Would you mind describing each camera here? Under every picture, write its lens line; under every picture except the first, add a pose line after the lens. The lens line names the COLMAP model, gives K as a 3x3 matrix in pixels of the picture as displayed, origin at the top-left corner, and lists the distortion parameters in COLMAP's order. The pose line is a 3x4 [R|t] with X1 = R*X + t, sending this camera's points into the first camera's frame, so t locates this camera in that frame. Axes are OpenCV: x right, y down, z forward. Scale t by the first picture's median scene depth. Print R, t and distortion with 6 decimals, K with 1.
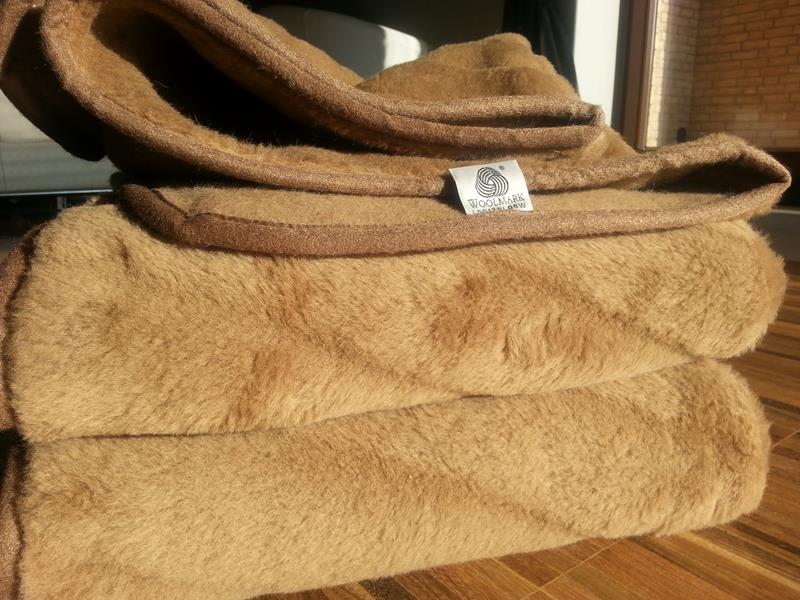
lens RADIAL K [[685.0, 0, 400.0], [0, 685.0, 300.0], [0, 0, 1]] dist [0.124040, -0.240486]
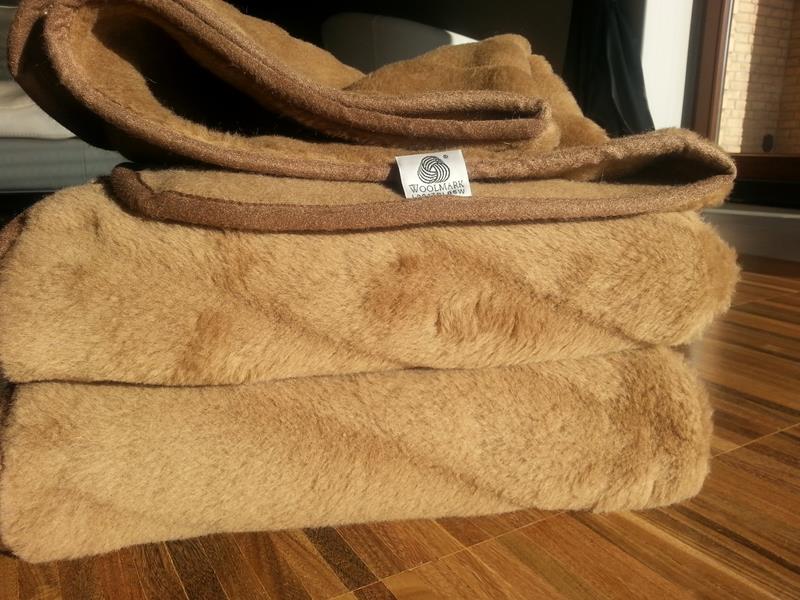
lens RADIAL K [[685.0, 0, 400.0], [0, 685.0, 300.0], [0, 0, 1]] dist [0.124040, -0.240486]
pose [[0.992366, 0.034692, -0.118347, 0.219474], [-0.035611, 0.999350, -0.005656, 0.042943], [0.118074, 0.009827, 0.992956, -0.081114]]
